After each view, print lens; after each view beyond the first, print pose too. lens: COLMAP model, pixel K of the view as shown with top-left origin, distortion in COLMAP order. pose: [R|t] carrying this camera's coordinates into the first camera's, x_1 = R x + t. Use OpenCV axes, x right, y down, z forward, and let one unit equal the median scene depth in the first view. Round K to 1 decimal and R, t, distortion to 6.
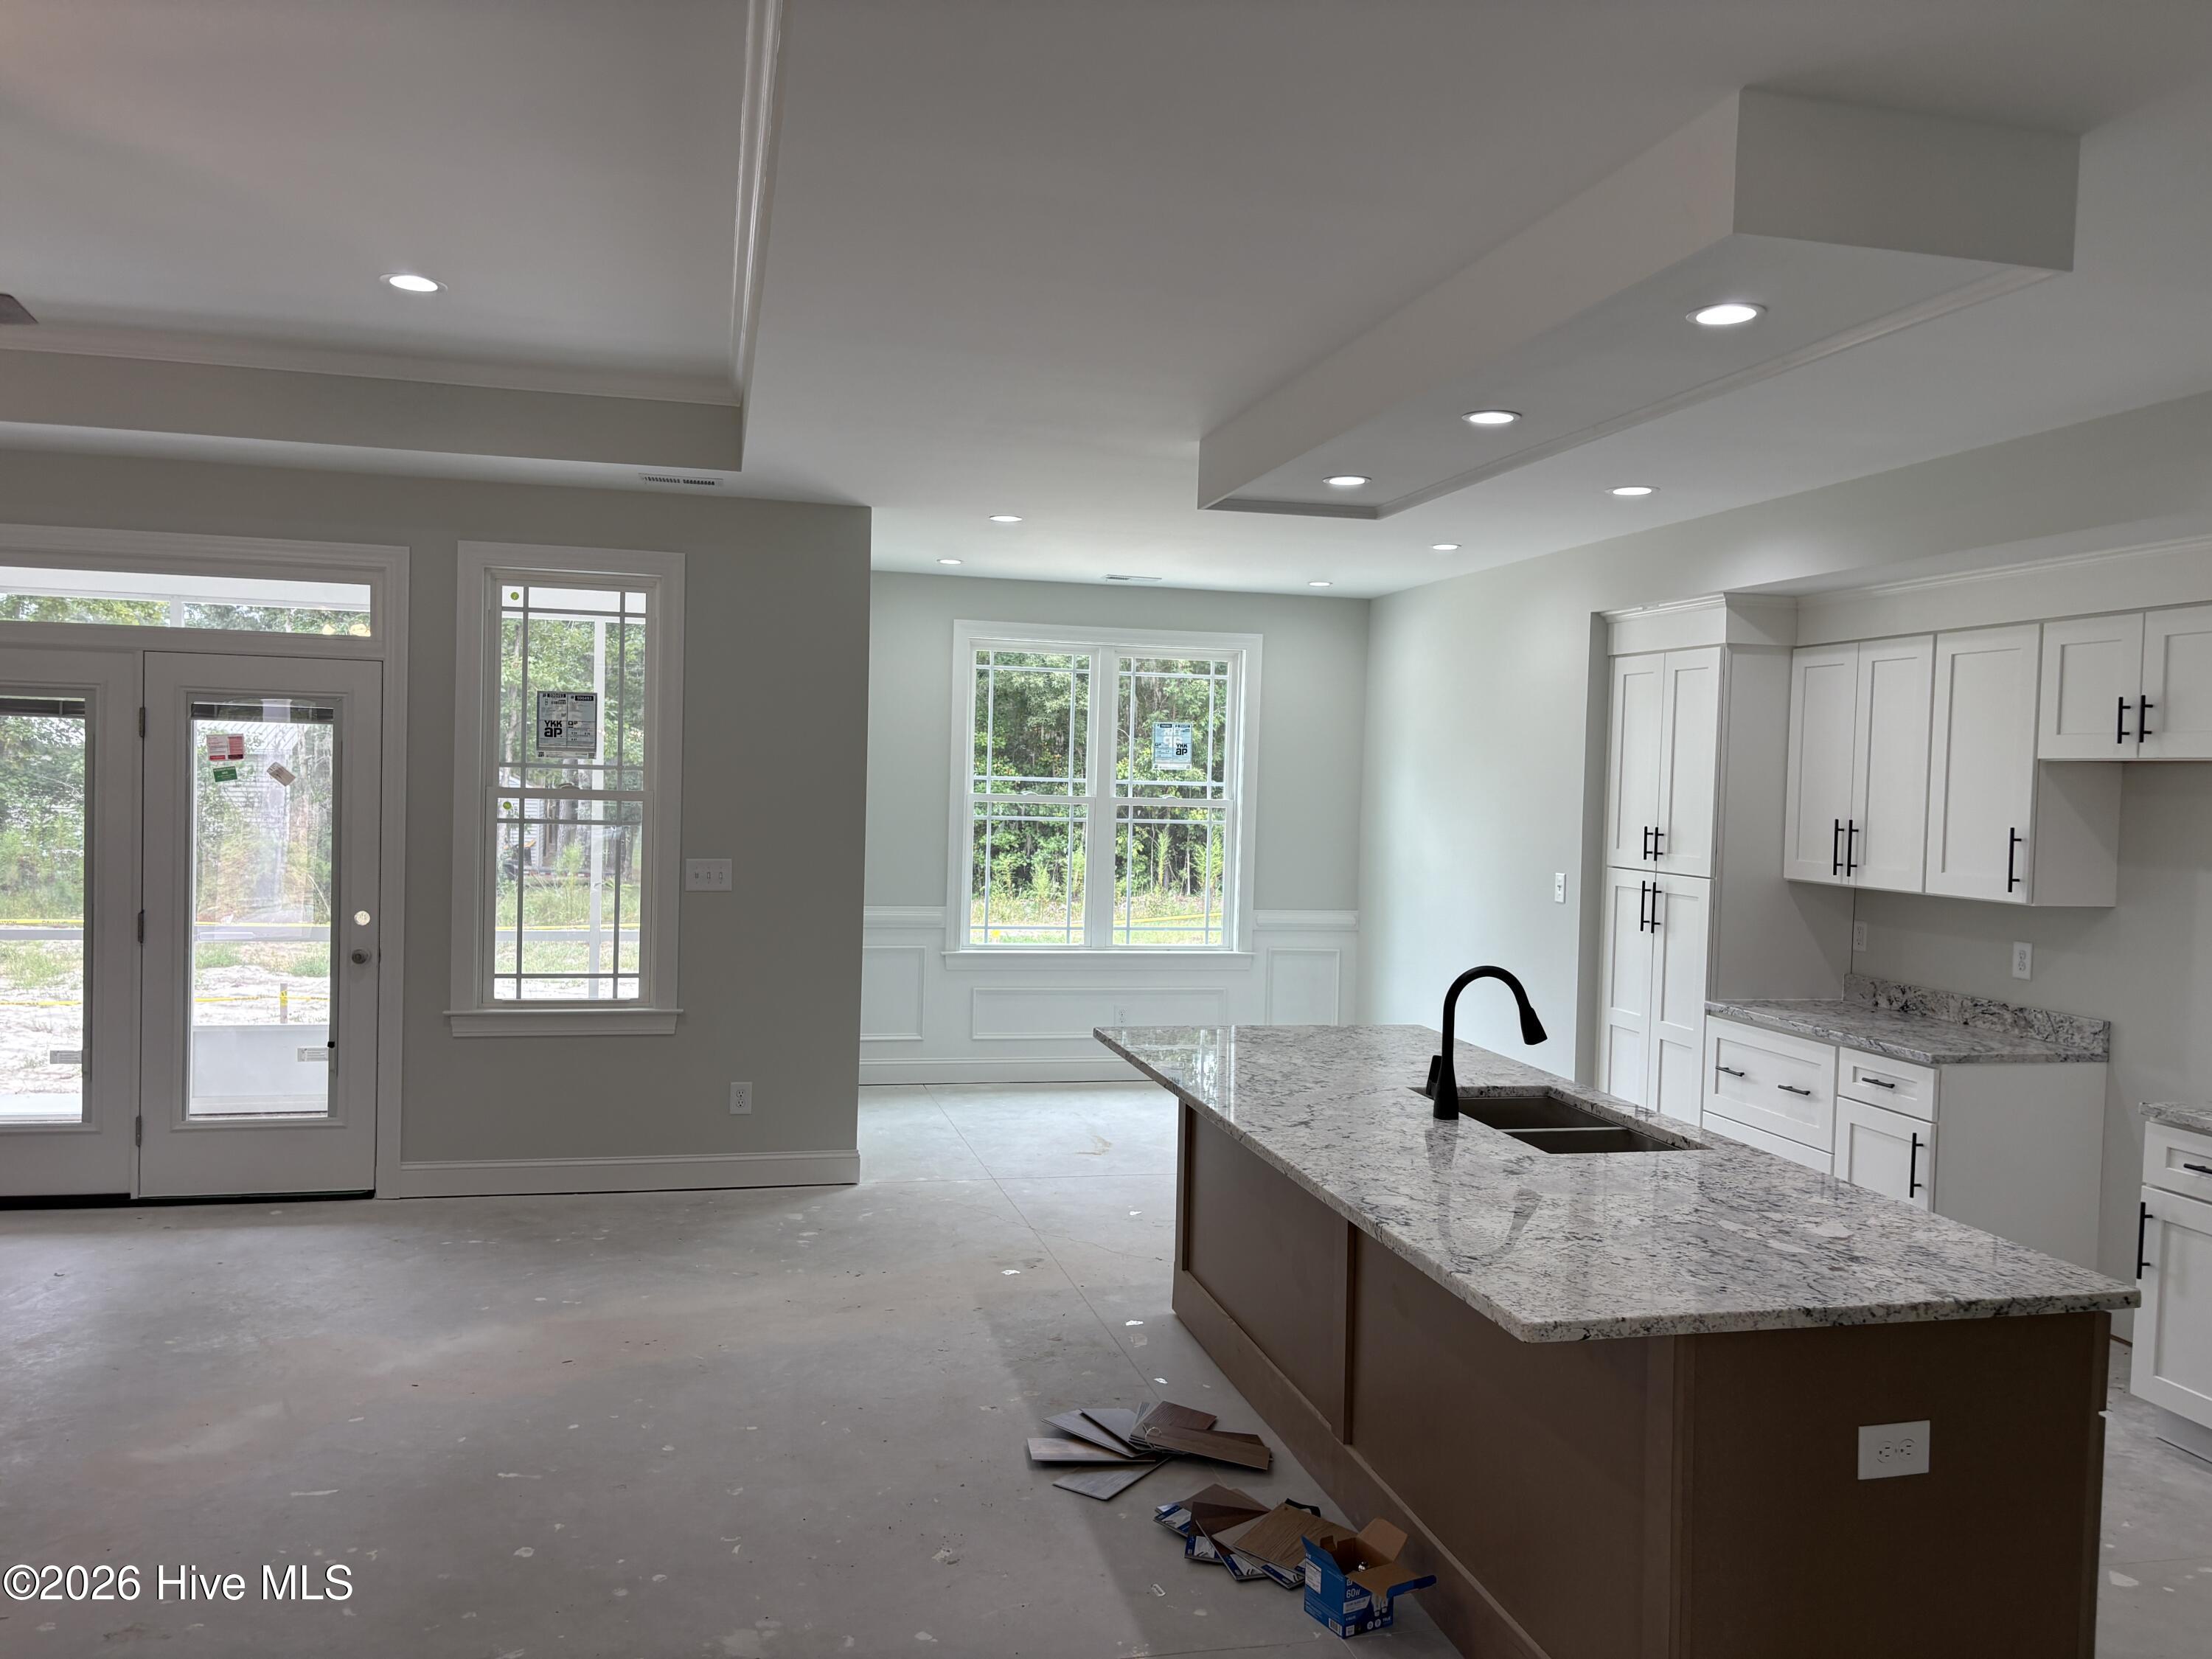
lens RADIAL K [[1653.8, 0, 1088.5], [0, 1653.8, 831.6], [0, 0, 1]] dist [0.018965, 0.000798]
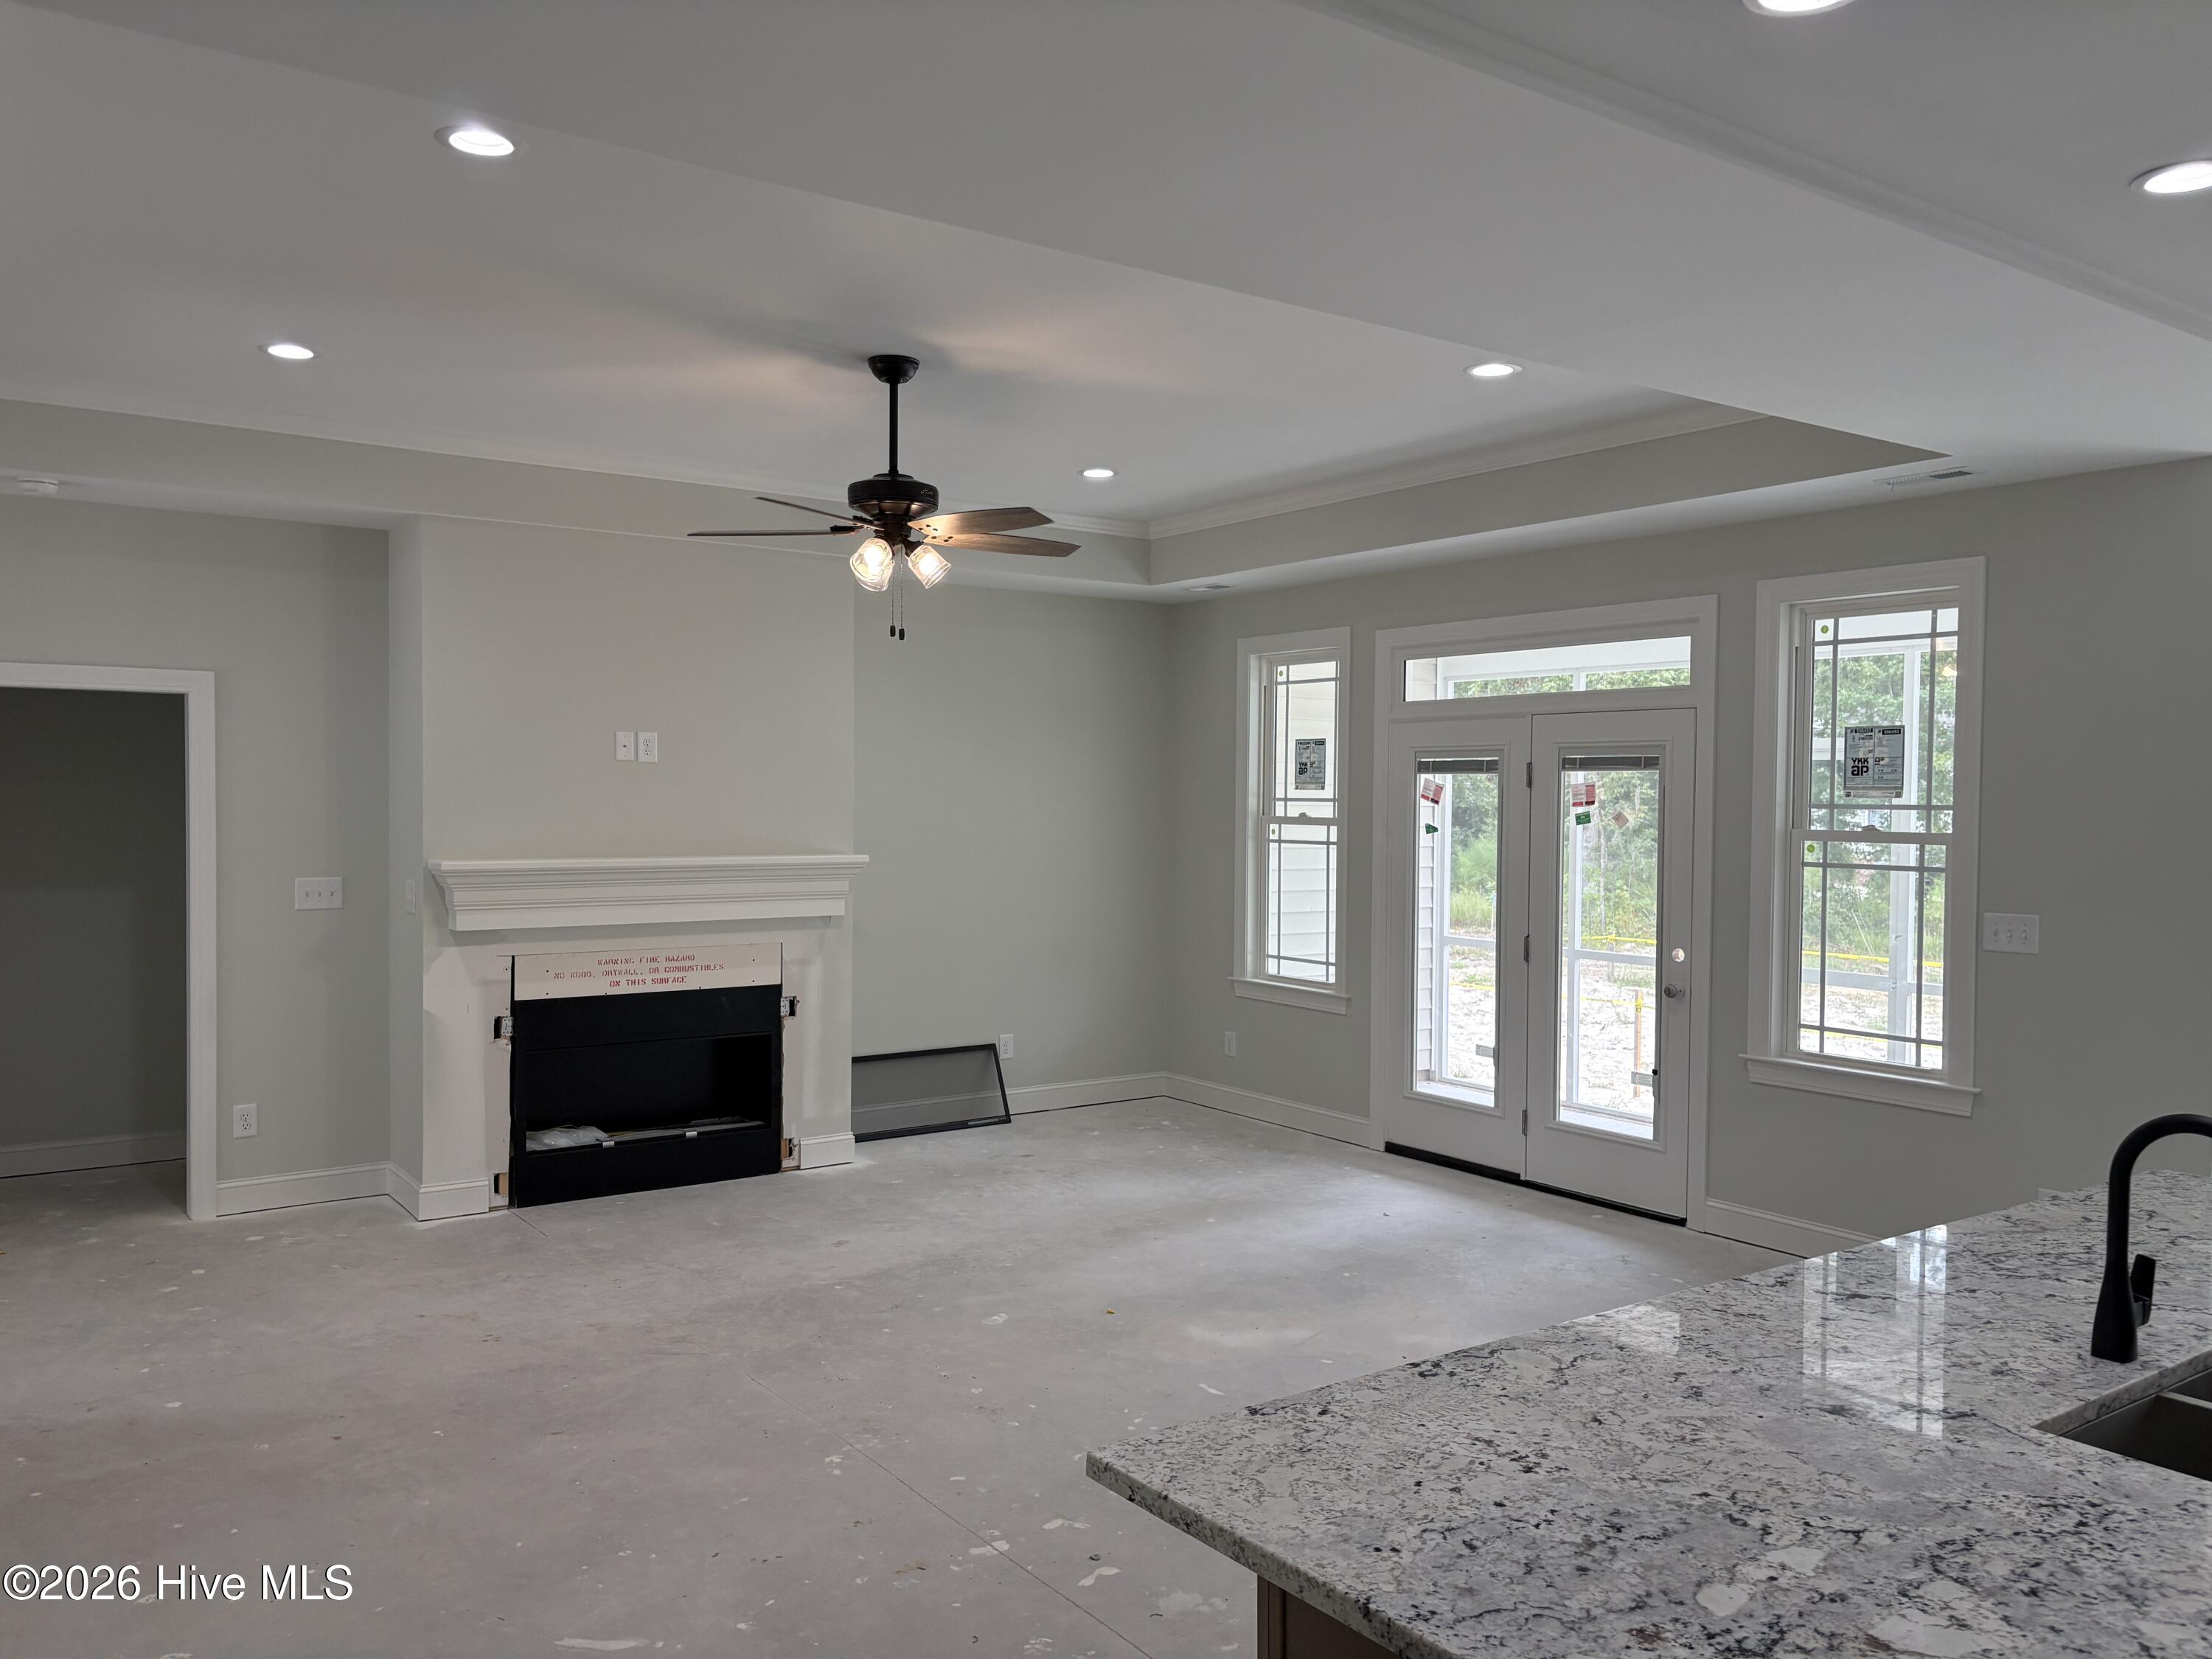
lens RADIAL K [[1653.8, 0, 1088.5], [0, 1653.8, 831.6], [0, 0, 1]] dist [0.018965, 0.000798]
pose [[0.385098, -0.002255, -0.922873, 0.373744], [-0.029172, 0.999468, -0.014615, 0.000609], [0.922415, 0.032550, 0.384827, 0.245983]]
